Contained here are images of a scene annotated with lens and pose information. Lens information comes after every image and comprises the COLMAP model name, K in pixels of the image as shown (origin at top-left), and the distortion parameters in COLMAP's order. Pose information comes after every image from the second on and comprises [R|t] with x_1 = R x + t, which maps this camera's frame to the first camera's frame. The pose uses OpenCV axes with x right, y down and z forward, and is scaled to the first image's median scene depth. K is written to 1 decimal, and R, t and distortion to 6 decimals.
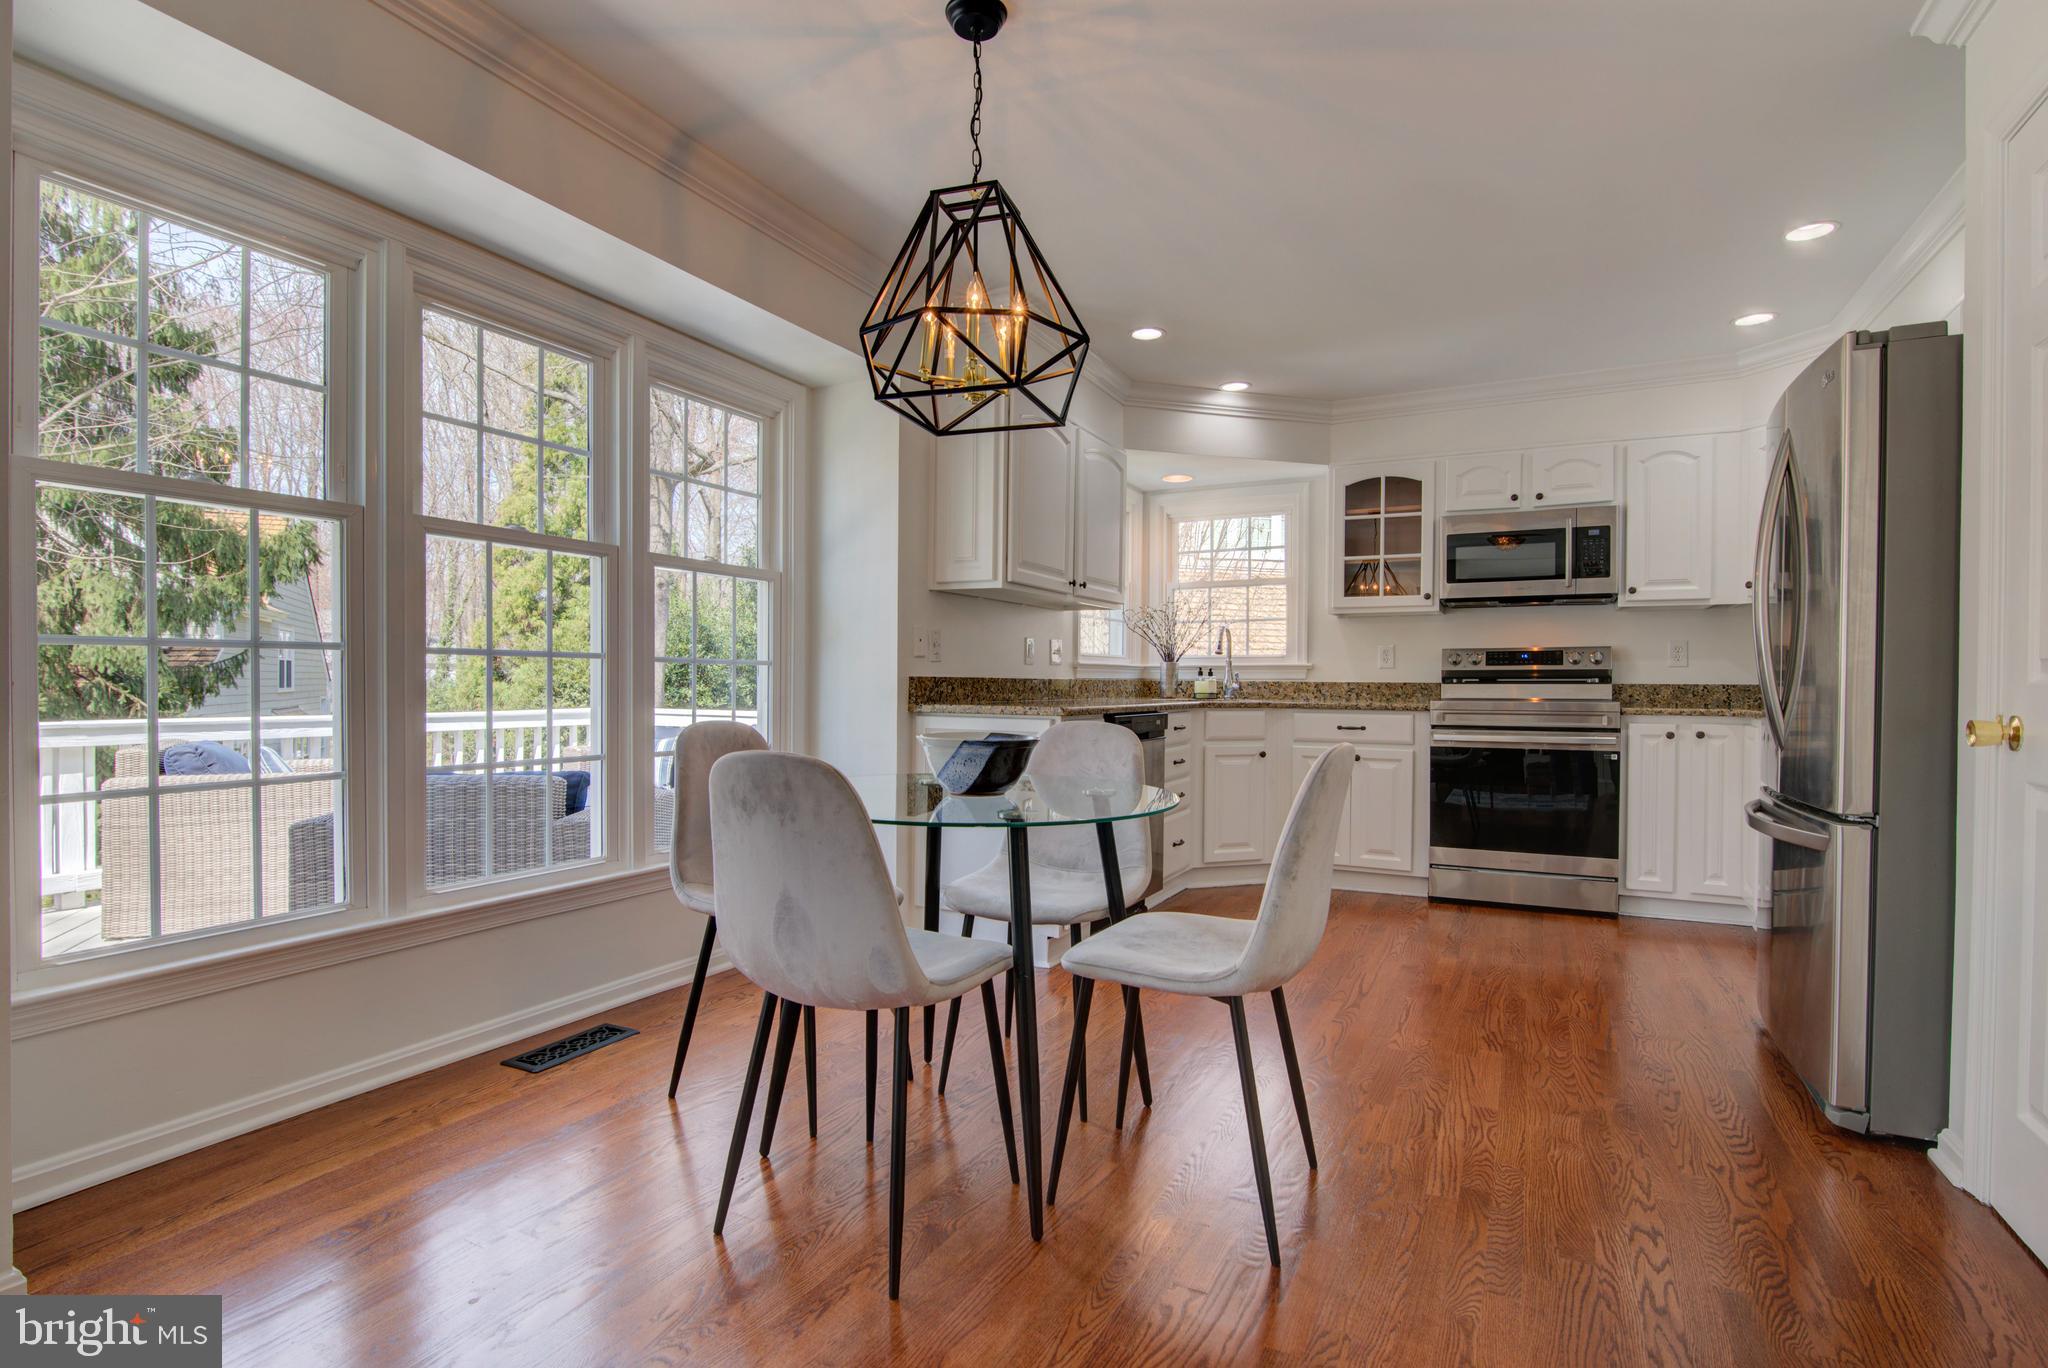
lens RADIAL K [[1027.9, 0, 1019.9], [0, 1027.9, 694.7], [0, 0, 1]] dist [-0.013658, 0.001508]
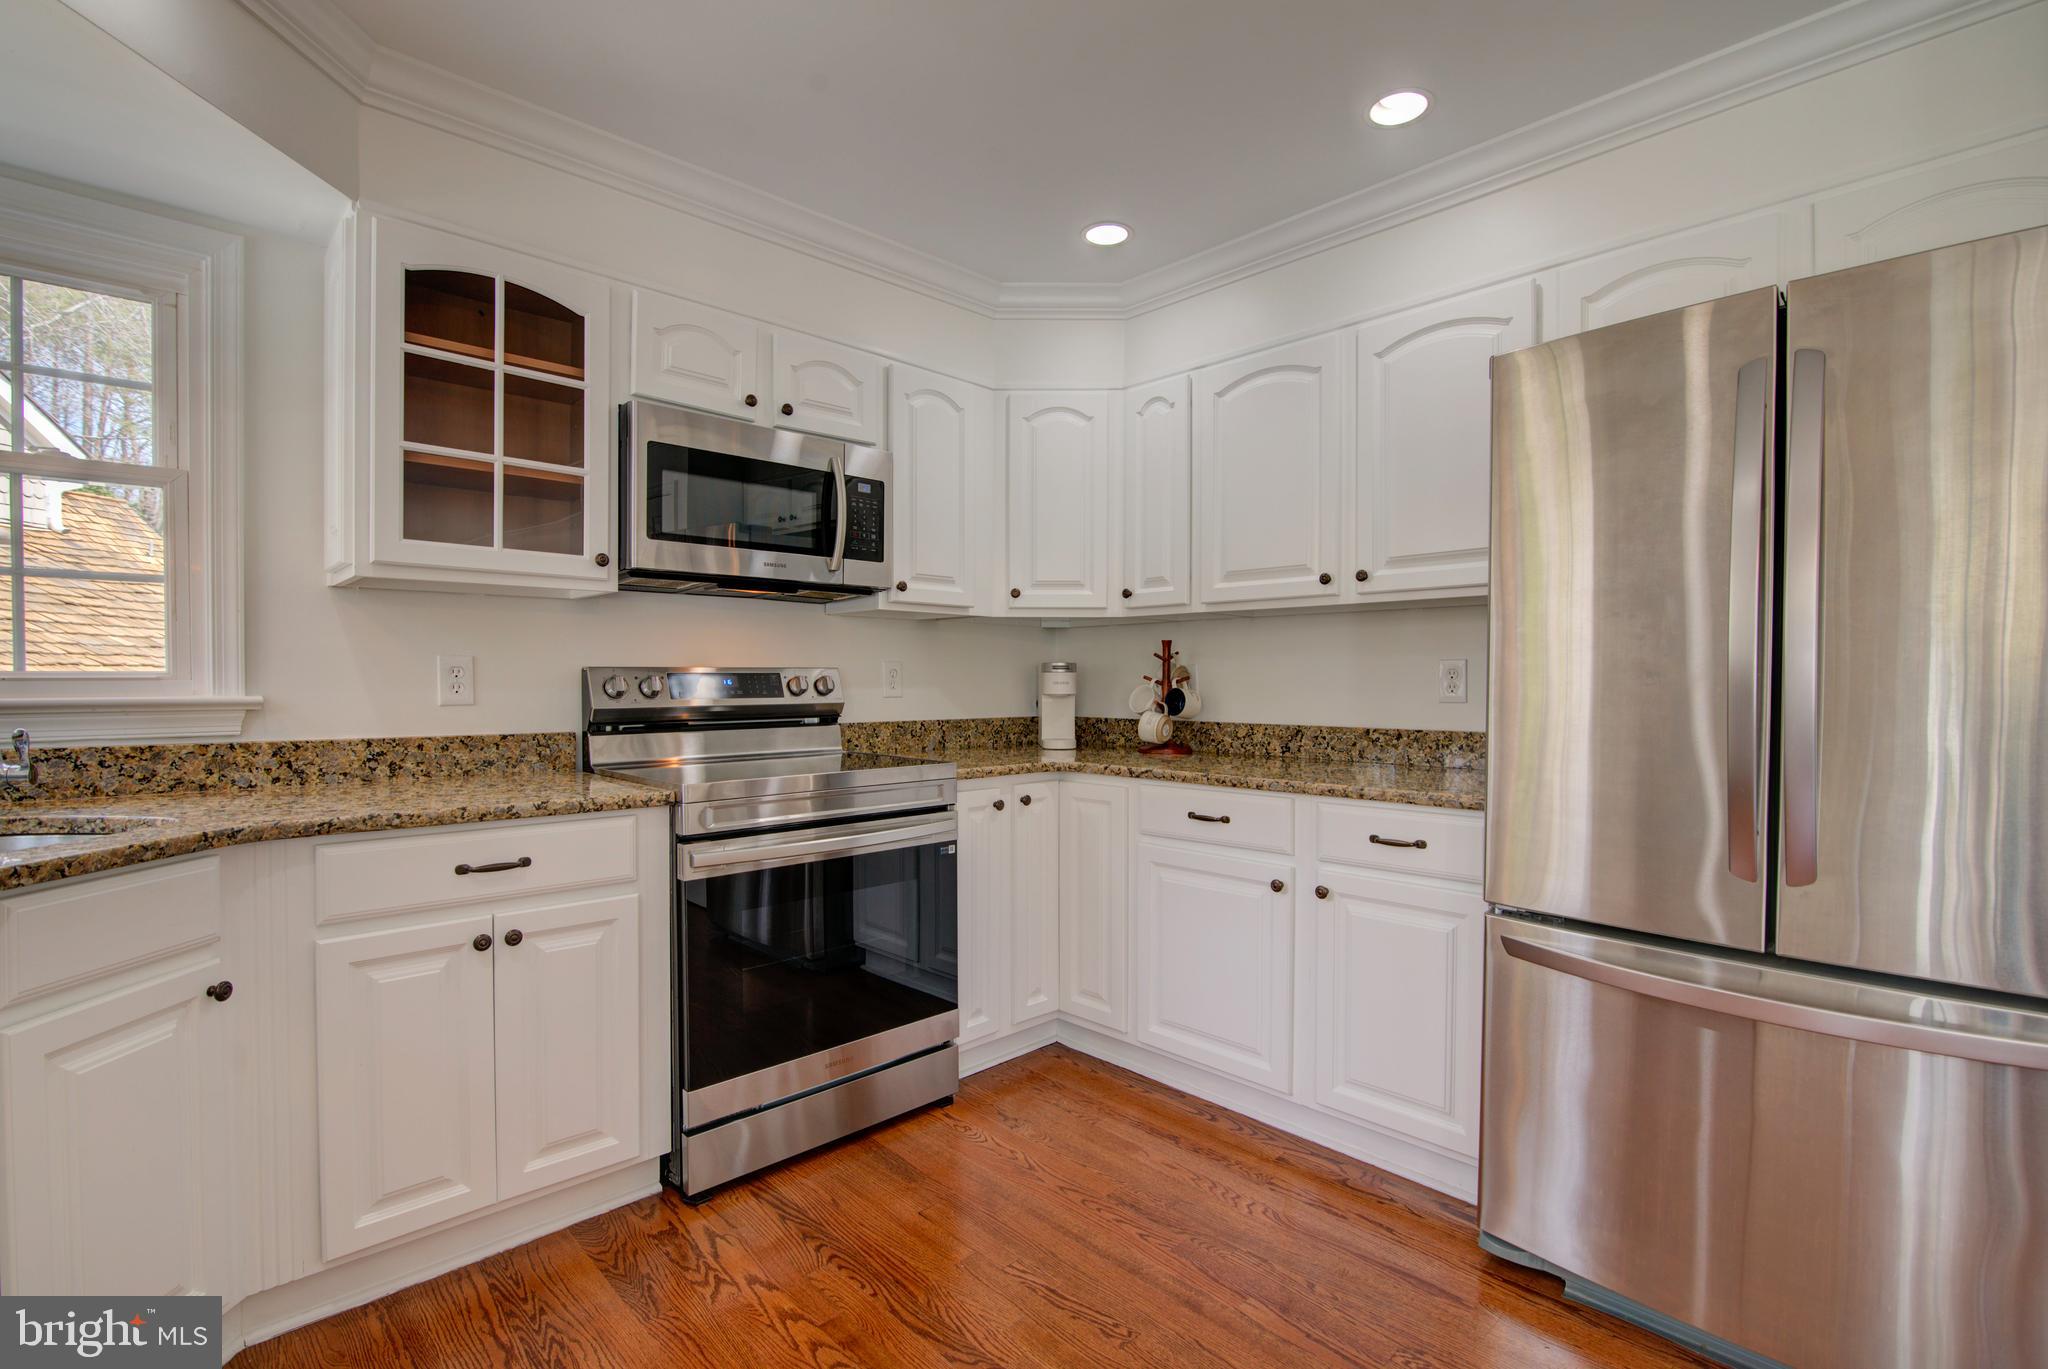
lens RADIAL K [[933.2, 0, 1026.4], [0, 933.2, 694.3], [0, 0, 1]] dist [-0.018404, 0.000732]
pose [[0.328900, -0.018848, 0.944177, 0.049038], [0.009511, 0.999816, 0.016645, -0.038573], [-0.944317, 0.003506, 0.329019, 0.675644]]
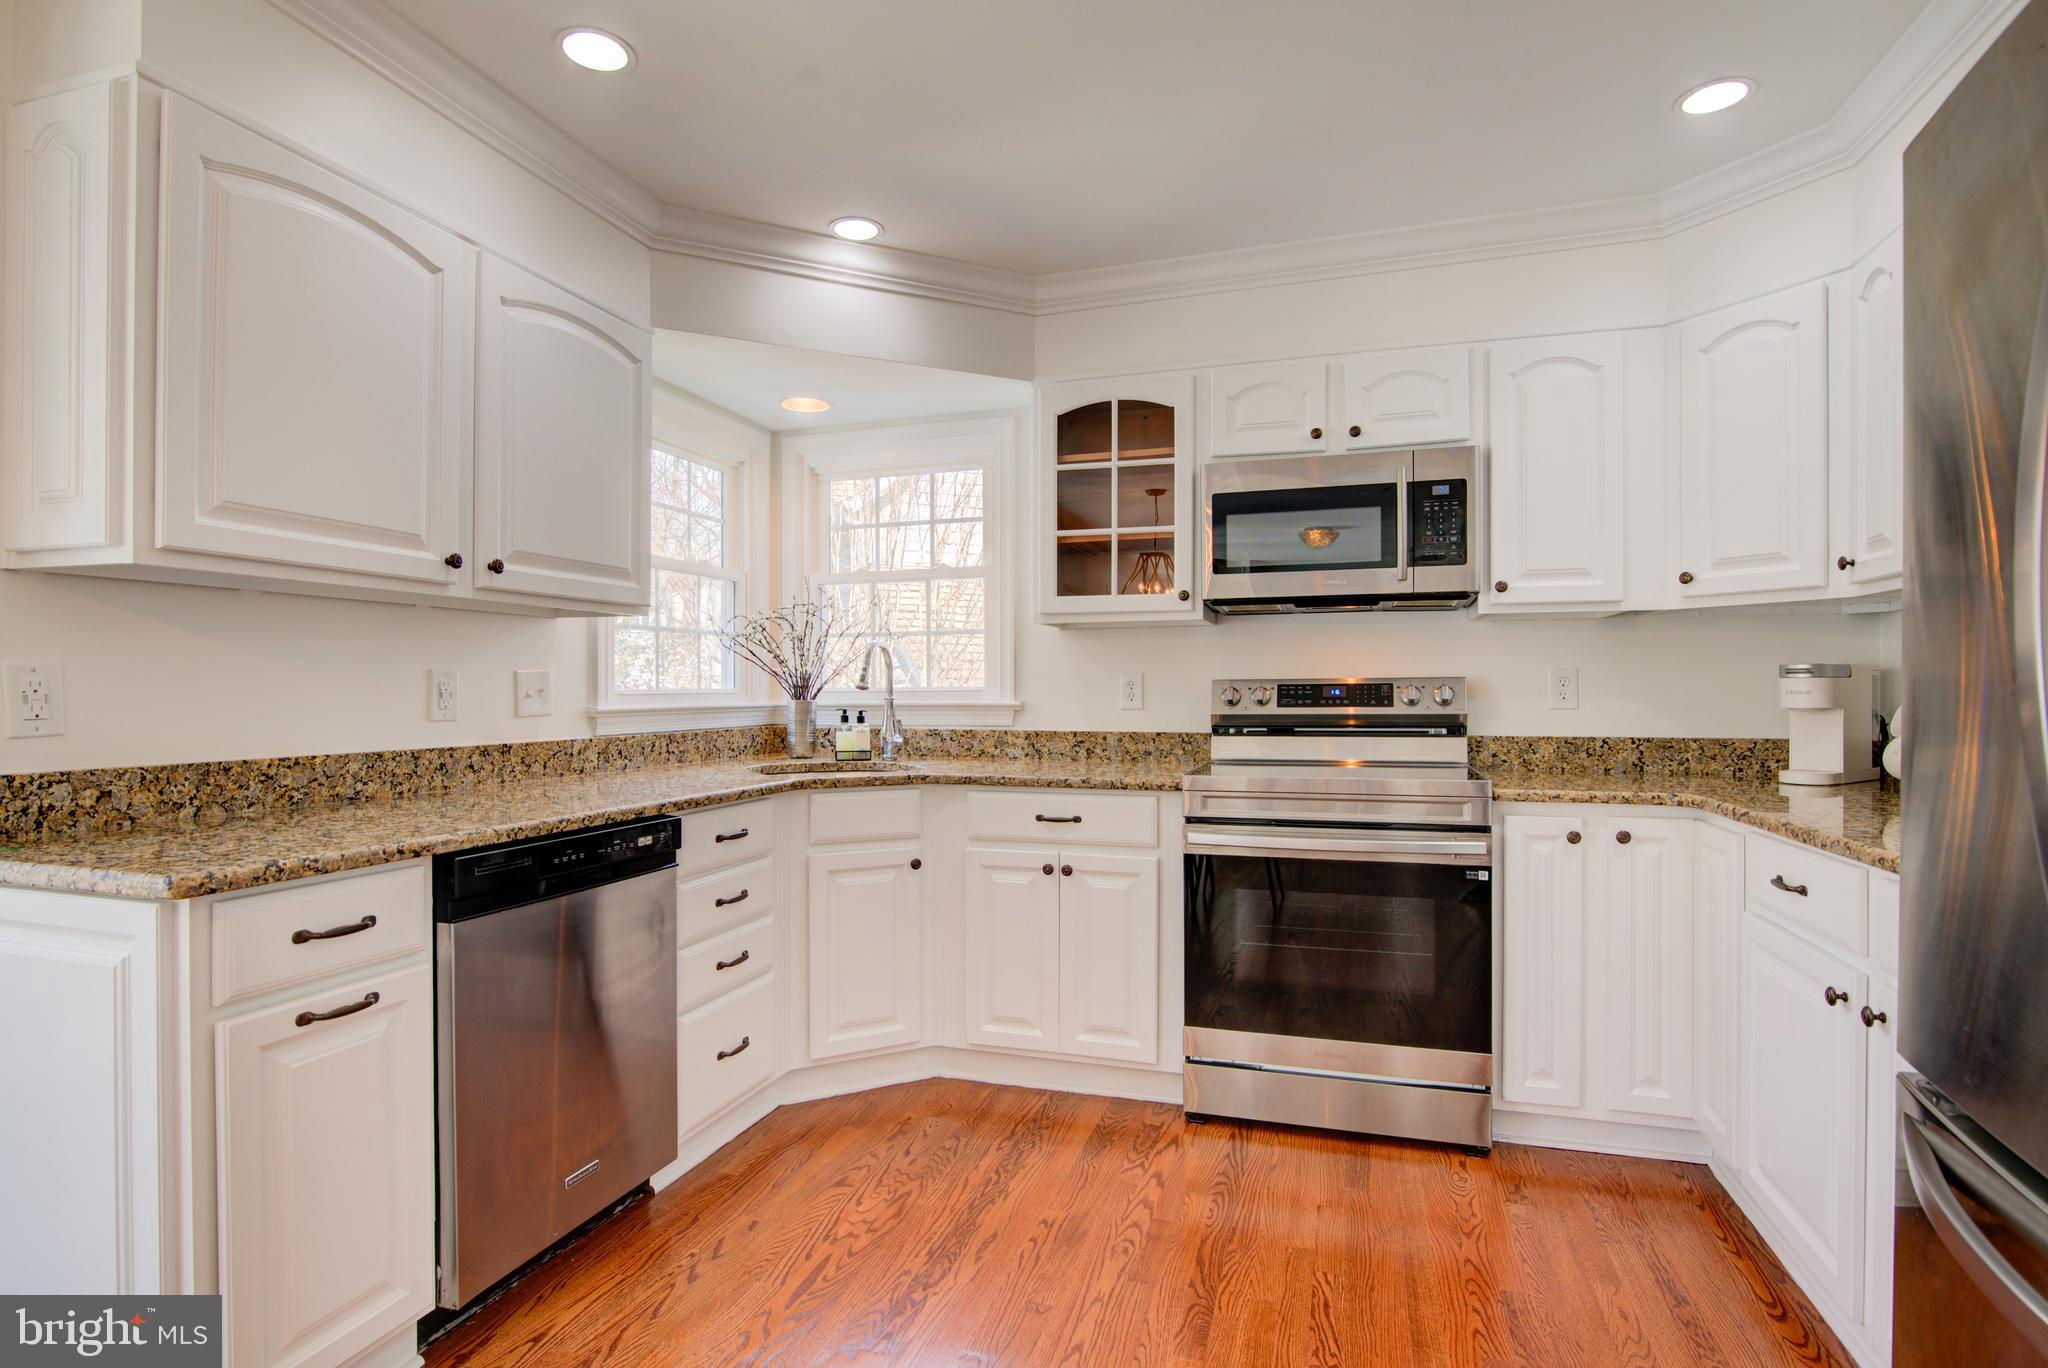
lens RADIAL K [[1027.9, 0, 1031.4], [0, 1027.9, 693.3], [0, 0, 1]] dist [-0.013658, 0.001508]
pose [[0.986322, -0.008659, 0.164604, 0.209559], [0.009733, 0.999936, -0.005721, -0.035718], [-0.164544, 0.007244, 0.986343, 0.418472]]
